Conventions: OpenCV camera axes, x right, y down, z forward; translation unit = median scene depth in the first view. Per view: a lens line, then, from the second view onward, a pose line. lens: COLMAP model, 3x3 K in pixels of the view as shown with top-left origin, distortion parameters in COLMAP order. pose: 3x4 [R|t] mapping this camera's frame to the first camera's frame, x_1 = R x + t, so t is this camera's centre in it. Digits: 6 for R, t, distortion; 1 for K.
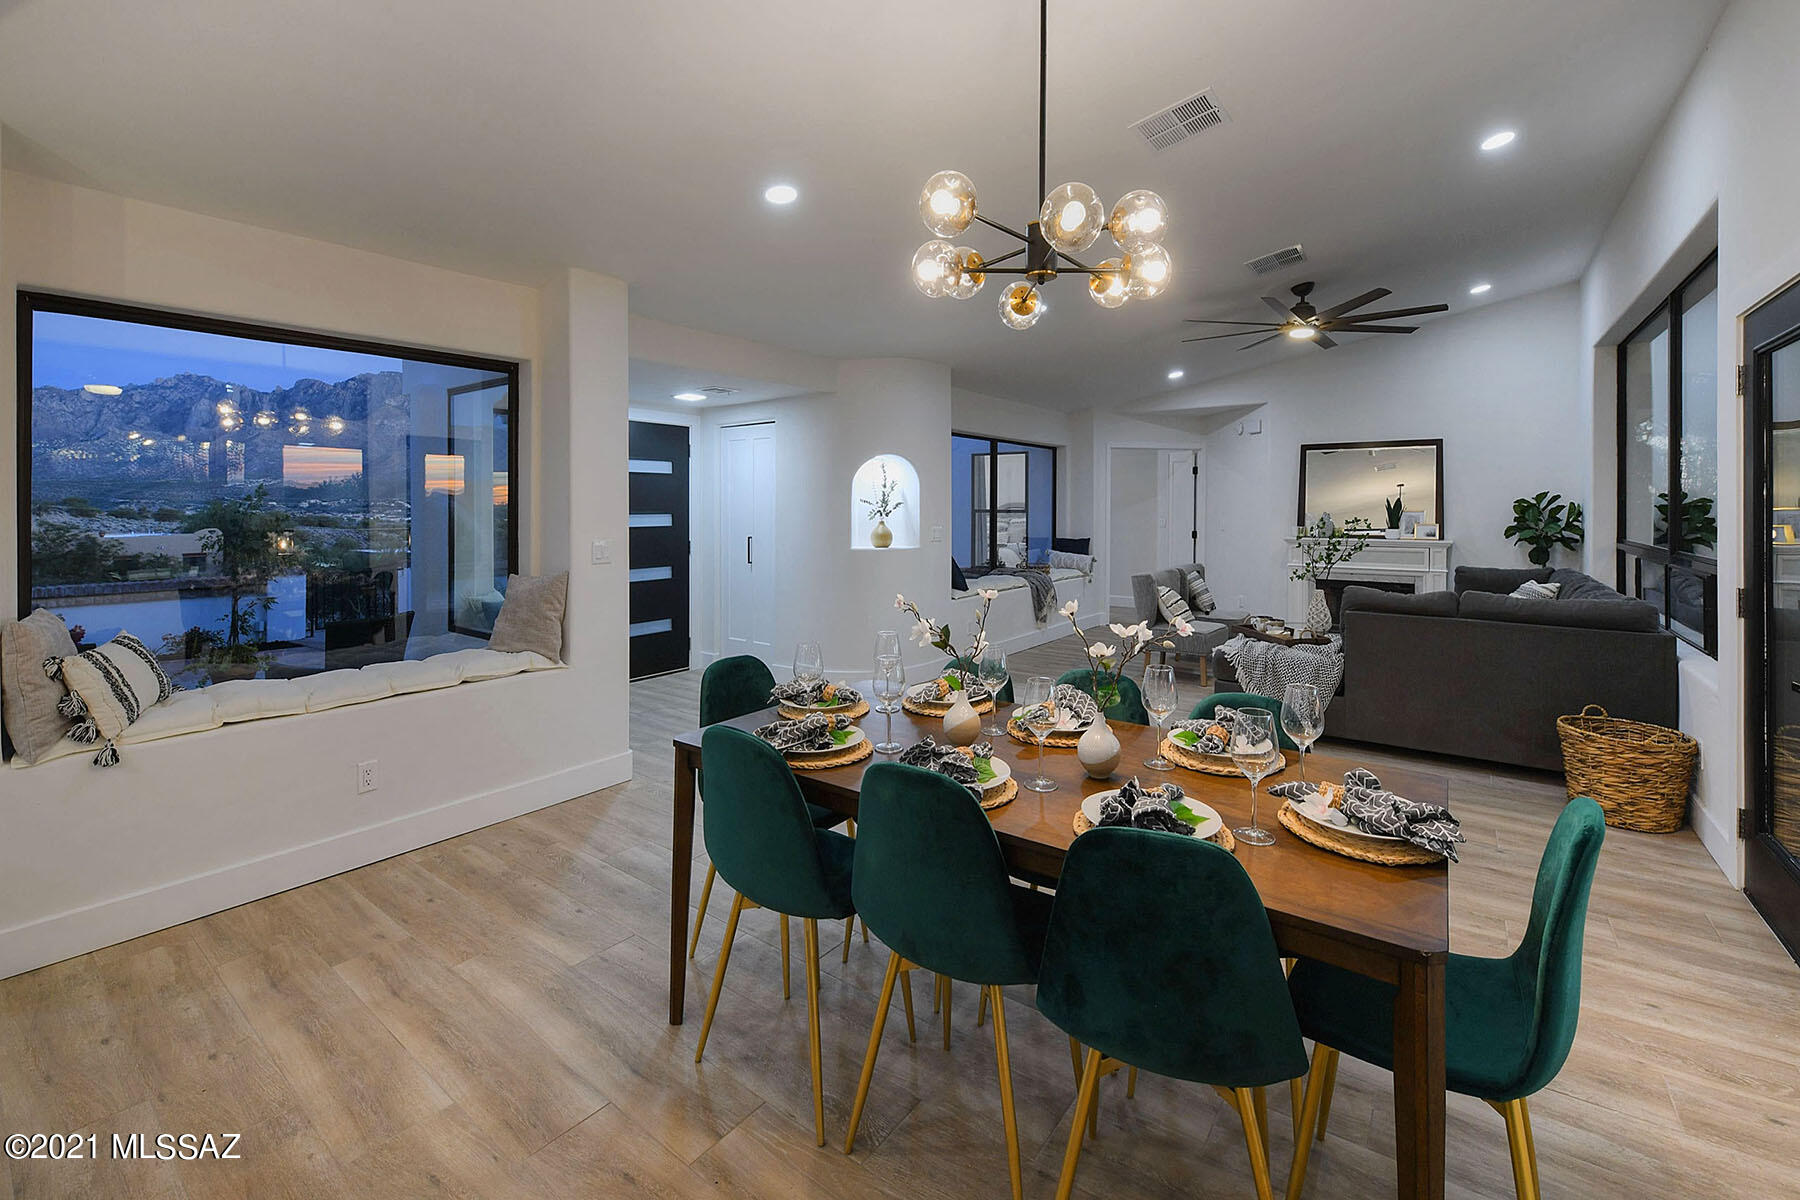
lens RADIAL K [[755.9, 0, 932.3], [0, 755.9, 510.6], [0, 0, 1]] dist [-0.022698, -0.000655]
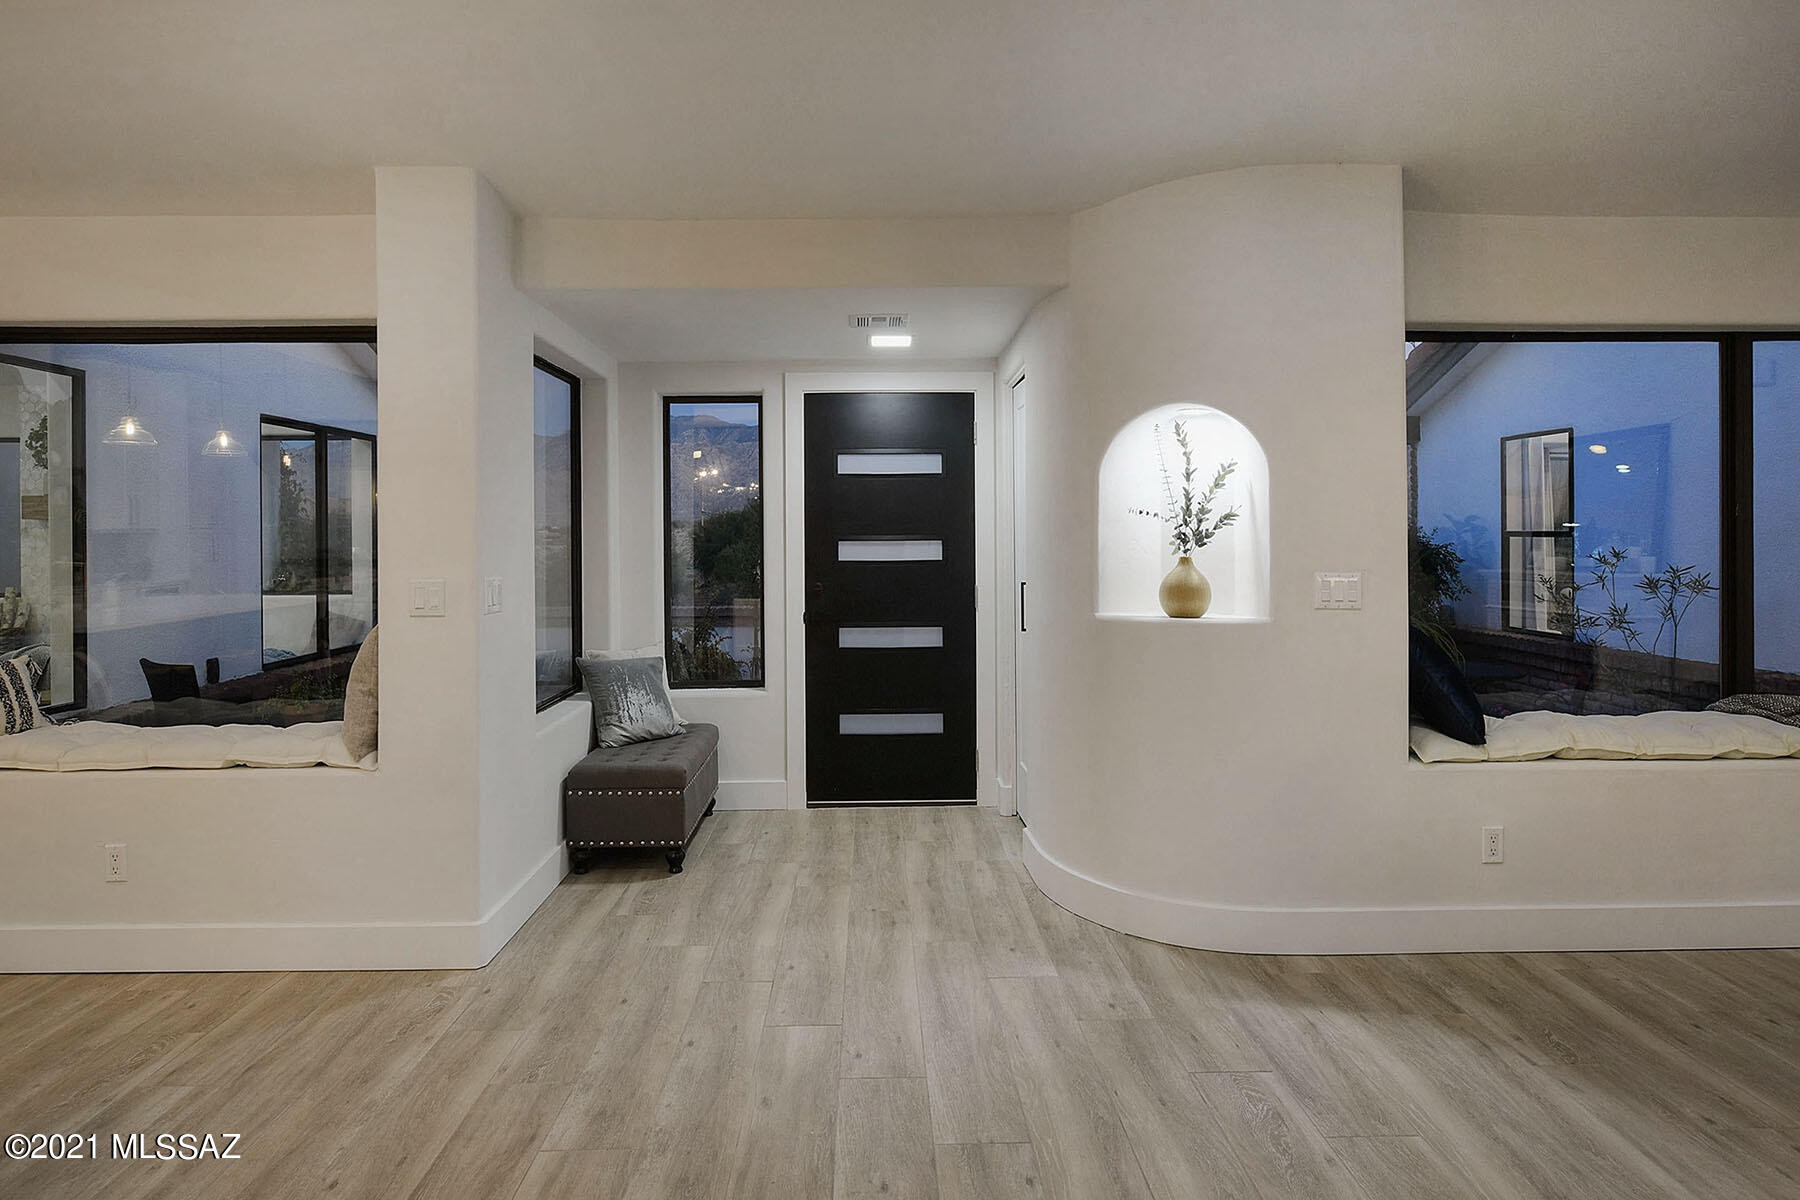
lens RADIAL K [[1052.0, 0, 872.6], [0, 1052.0, 549.1], [0, 0, 1]] dist [-0.001936, -0.004556]
pose [[0.594967, 0.008061, -0.803710, 0.301734], [-0.000415, 0.999953, 0.009722, 0.003492], [0.803750, -0.005451, 0.594942, 0.469553]]
